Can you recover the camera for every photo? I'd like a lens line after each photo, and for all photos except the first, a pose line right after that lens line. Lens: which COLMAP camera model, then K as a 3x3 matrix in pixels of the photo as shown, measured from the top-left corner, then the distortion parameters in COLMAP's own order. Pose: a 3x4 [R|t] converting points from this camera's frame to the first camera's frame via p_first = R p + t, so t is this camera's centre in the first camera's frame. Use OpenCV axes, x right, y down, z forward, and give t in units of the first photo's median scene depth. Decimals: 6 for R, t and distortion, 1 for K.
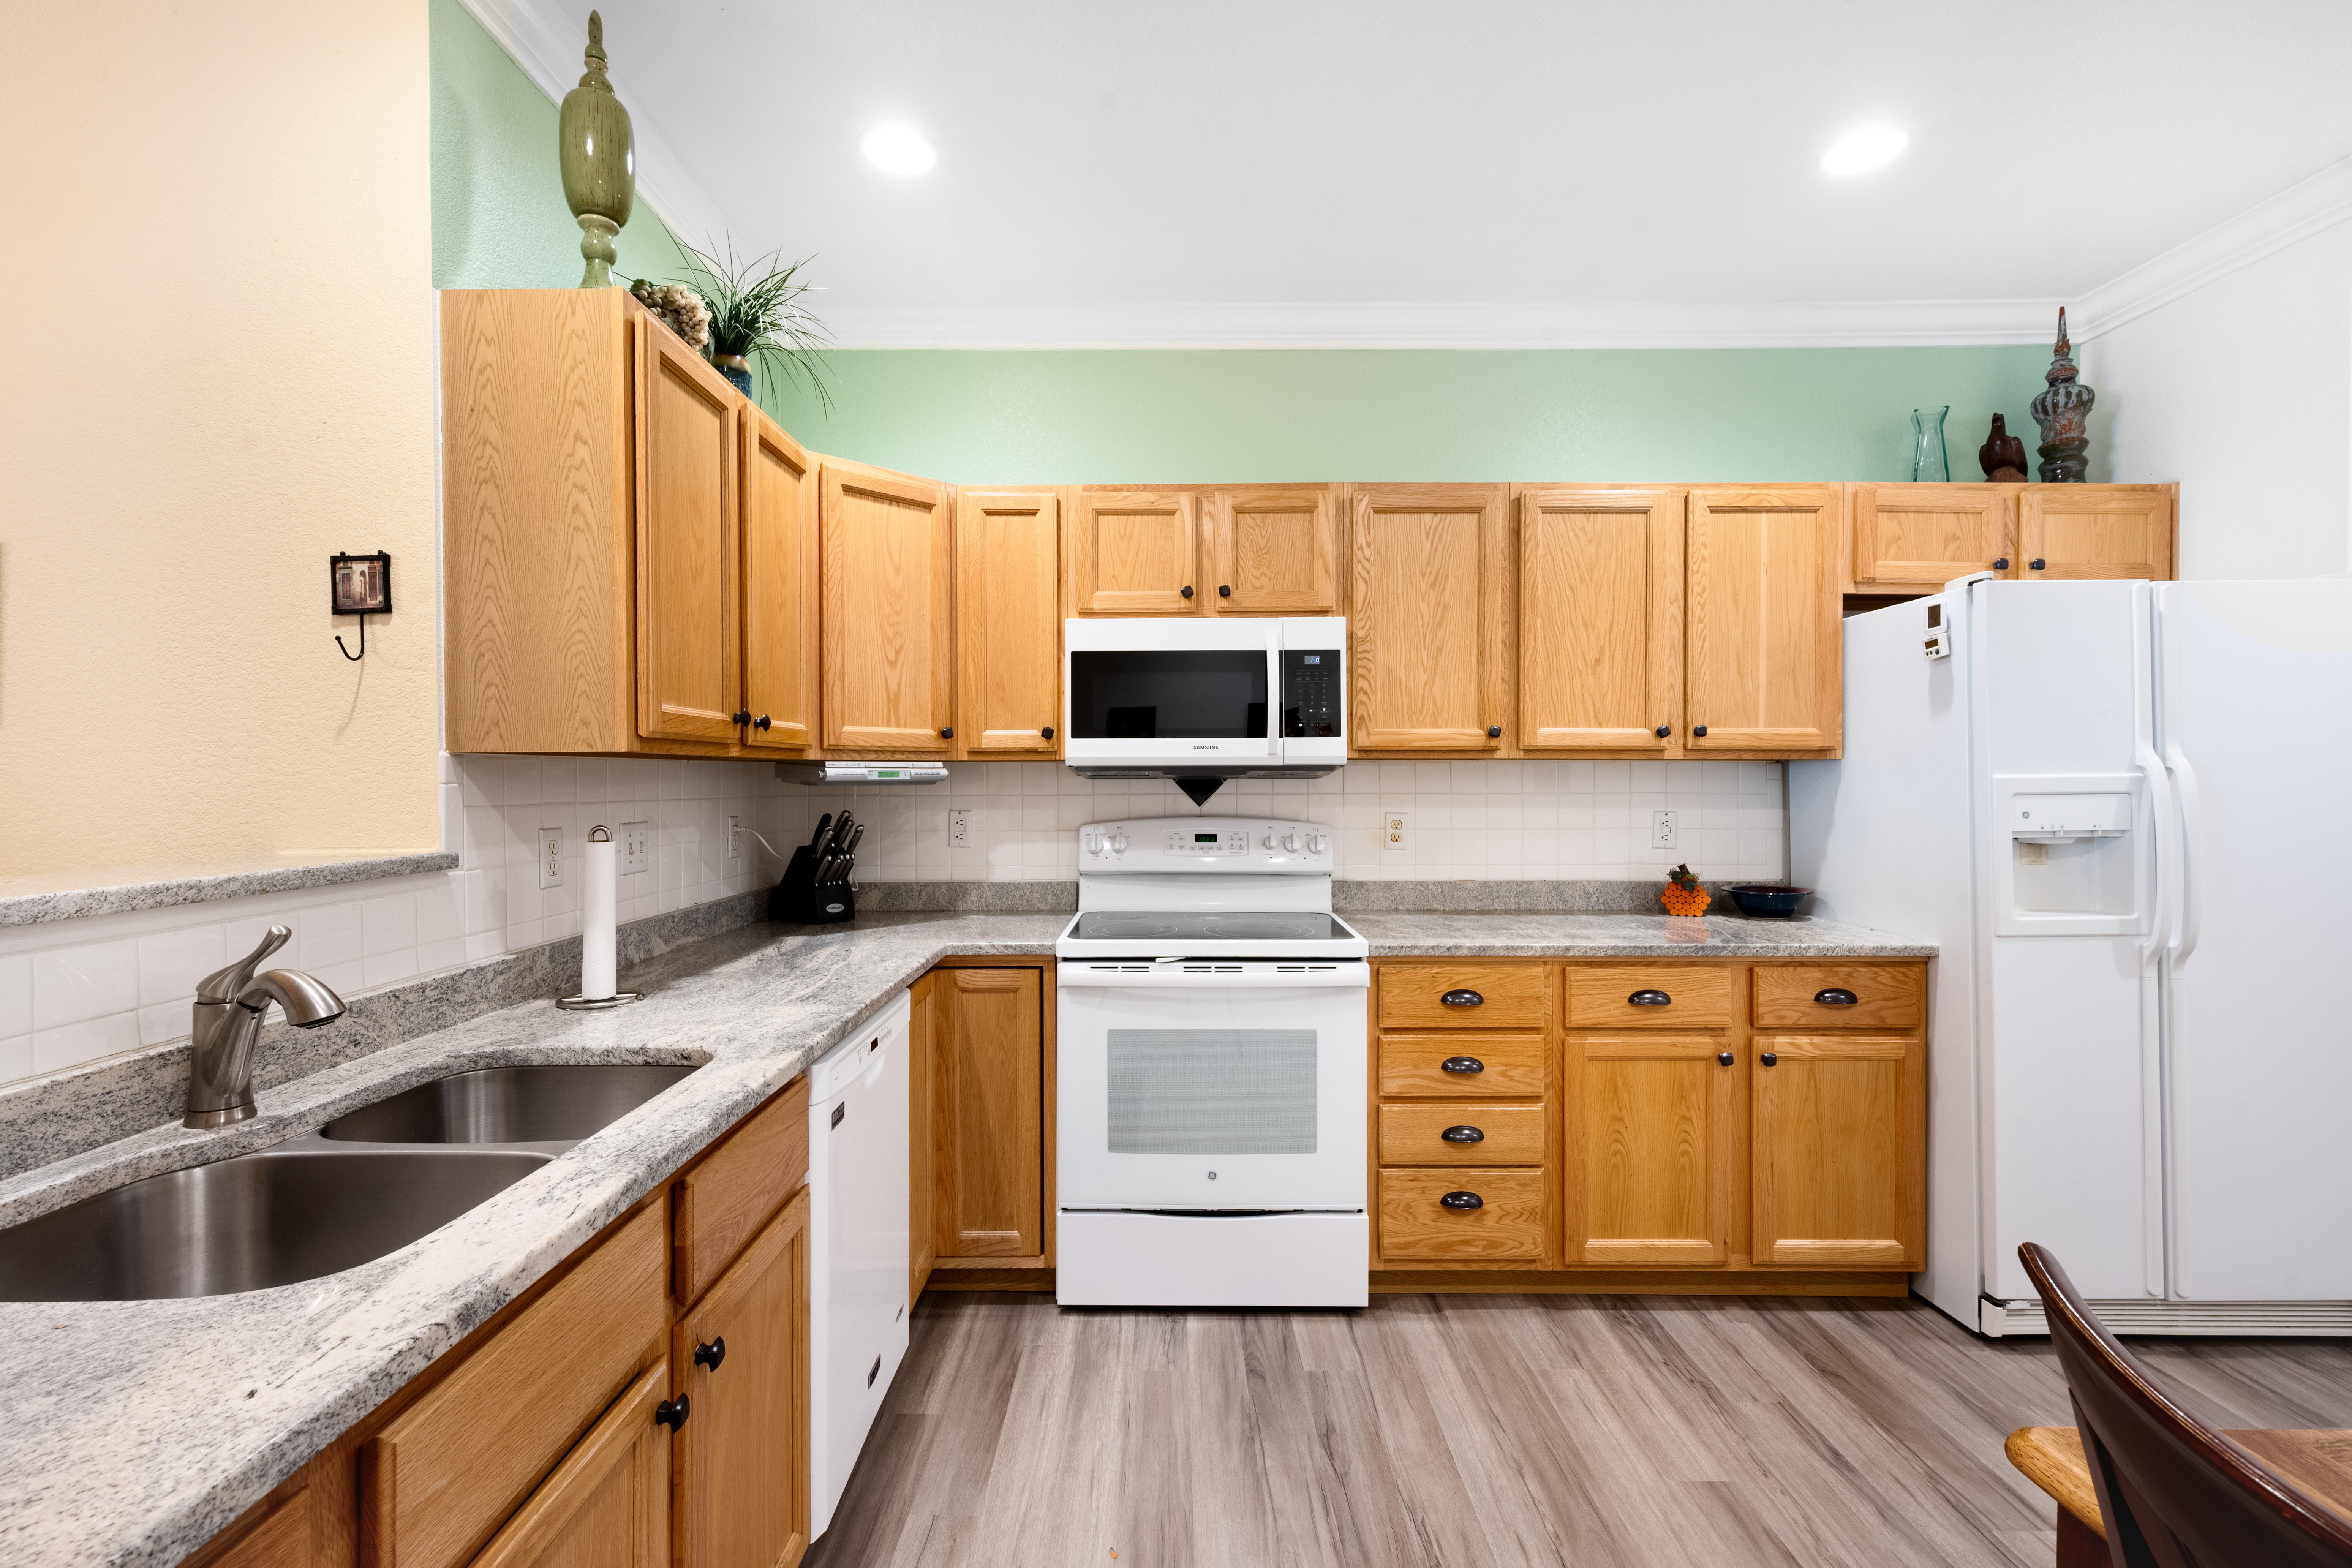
lens RADIAL K [[1013.5, 0, 1174.0], [0, 1013.5, 781.0], [0, 0, 1]] dist [0.004407, 0.000208]
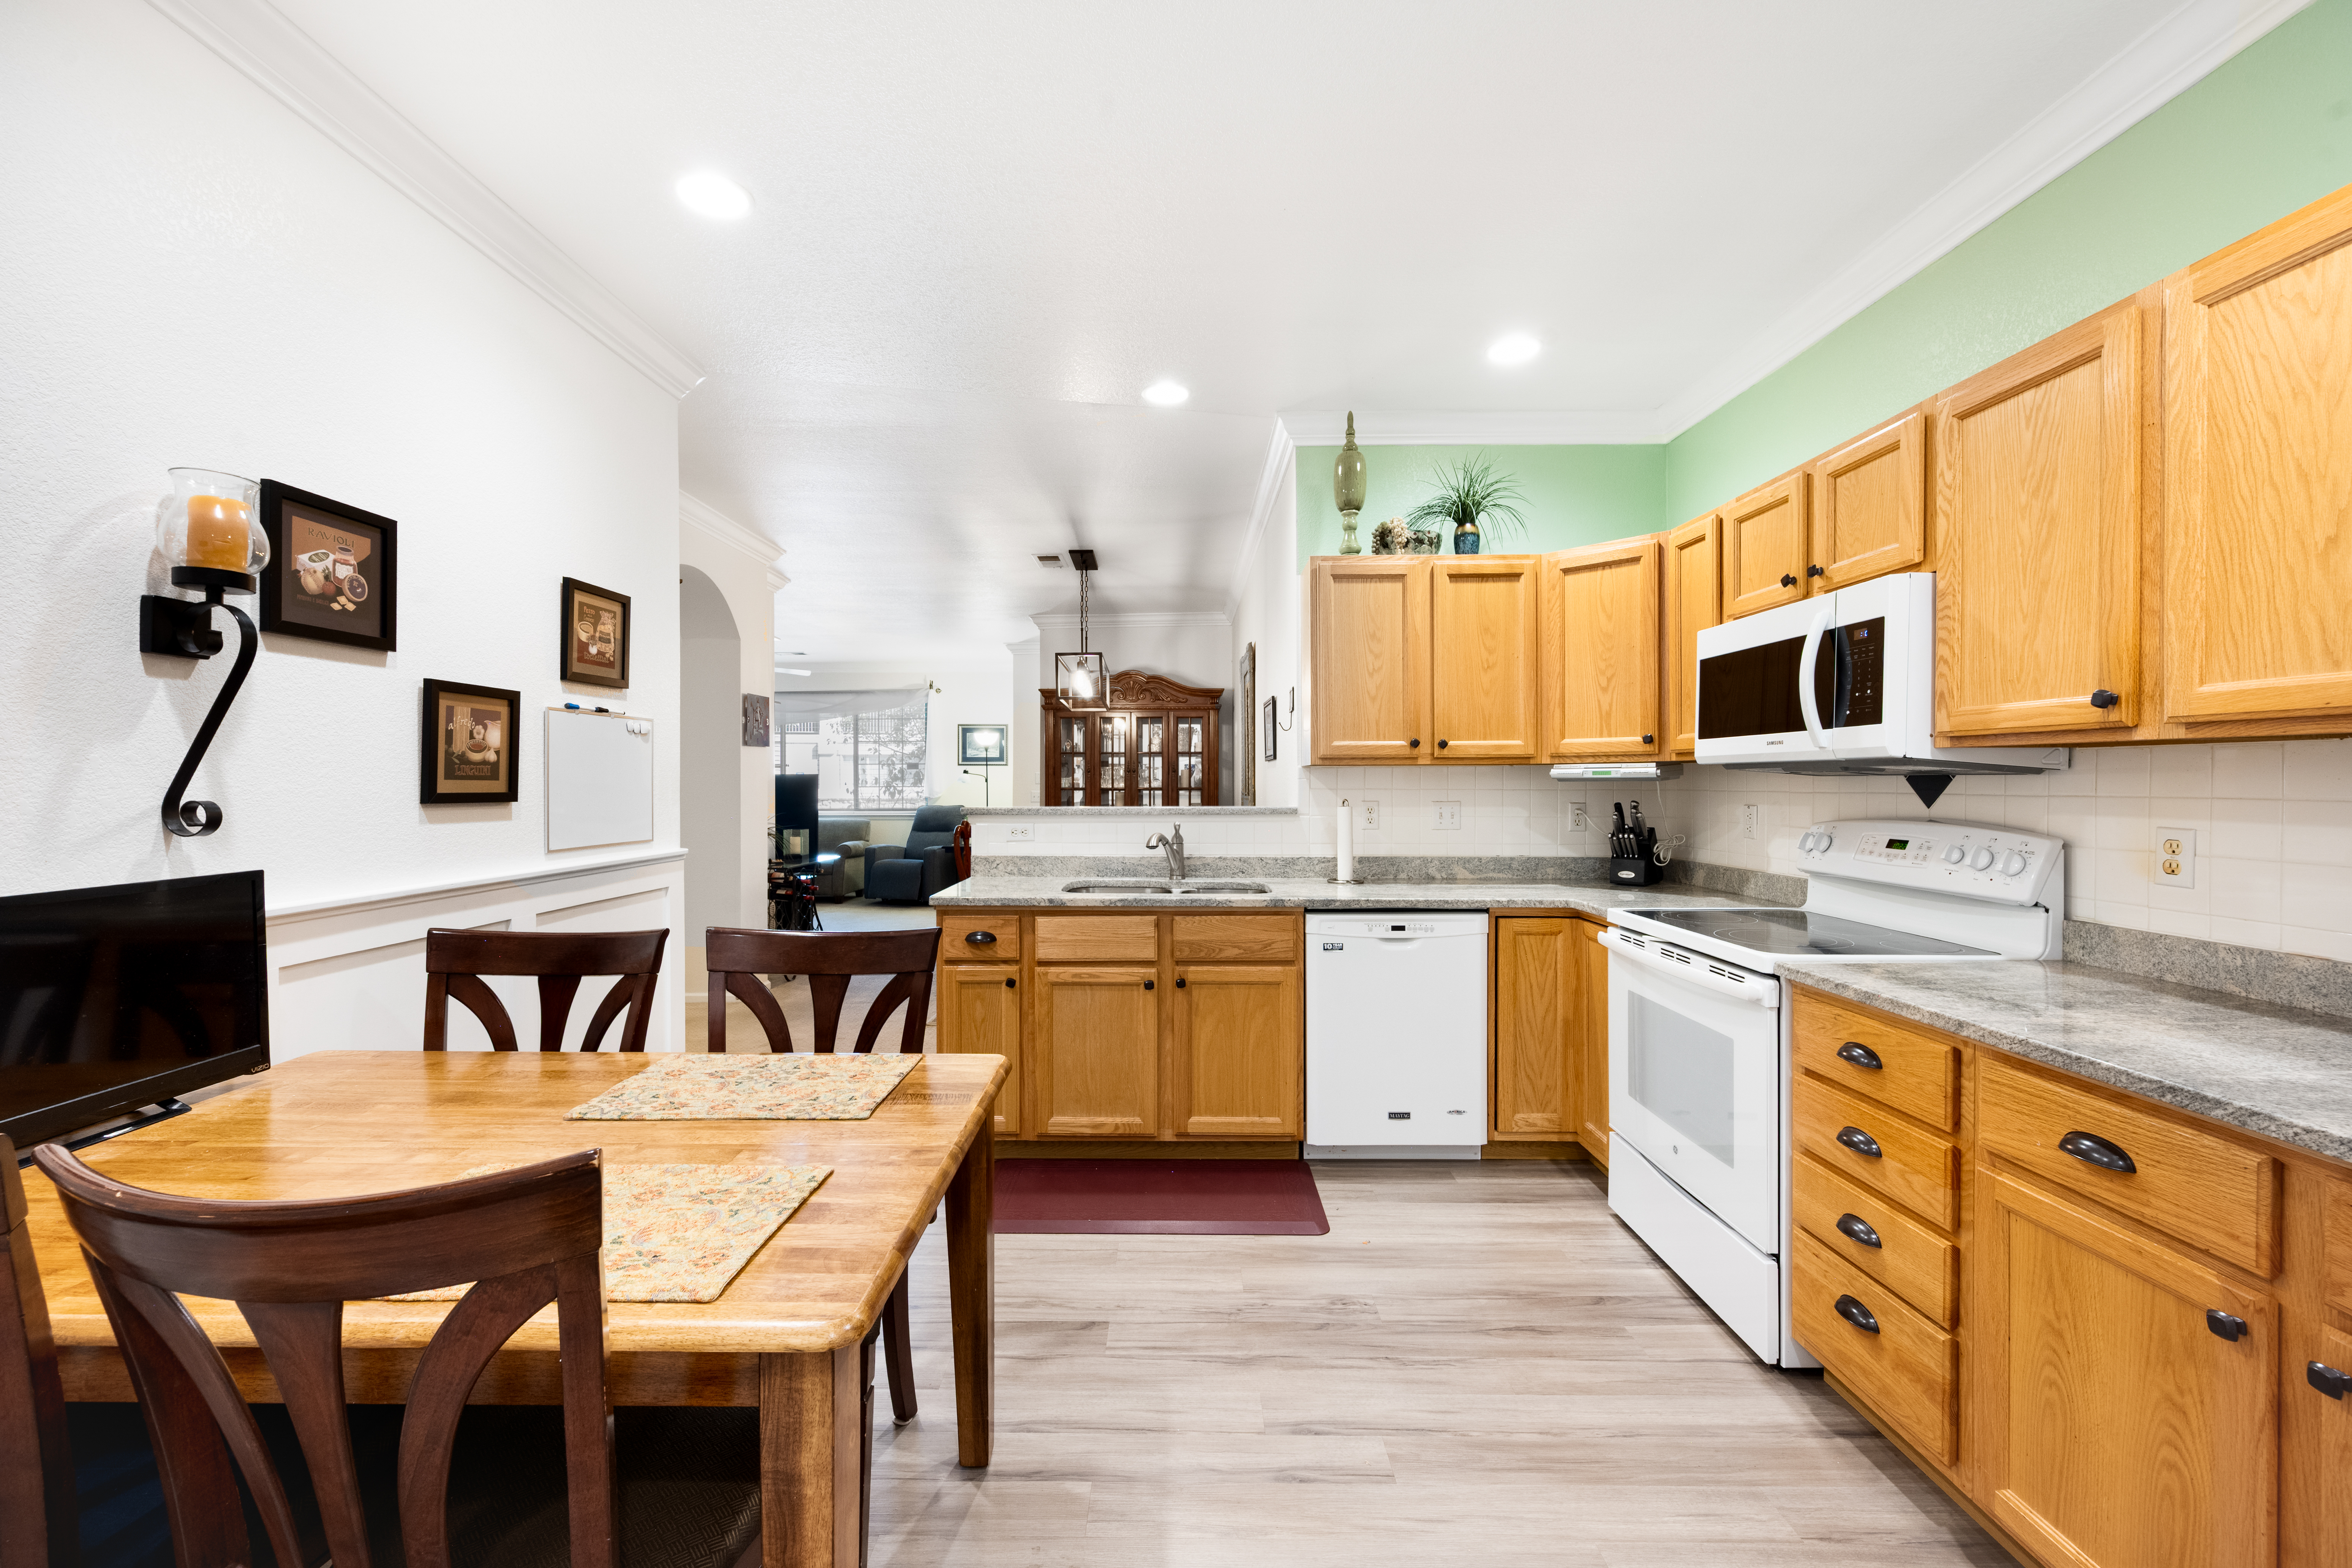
lens RADIAL K [[945.0, 0, 1164.8], [0, 945.0, 782.6], [0, 0, 1]] dist [-0.001732, -0.000217]
pose [[-0.019825, 0.003823, -0.999796, 0.936347], [0.001032, 0.999992, 0.003803, 0.000470], [0.999803, -0.000956, -0.019829, 0.439161]]
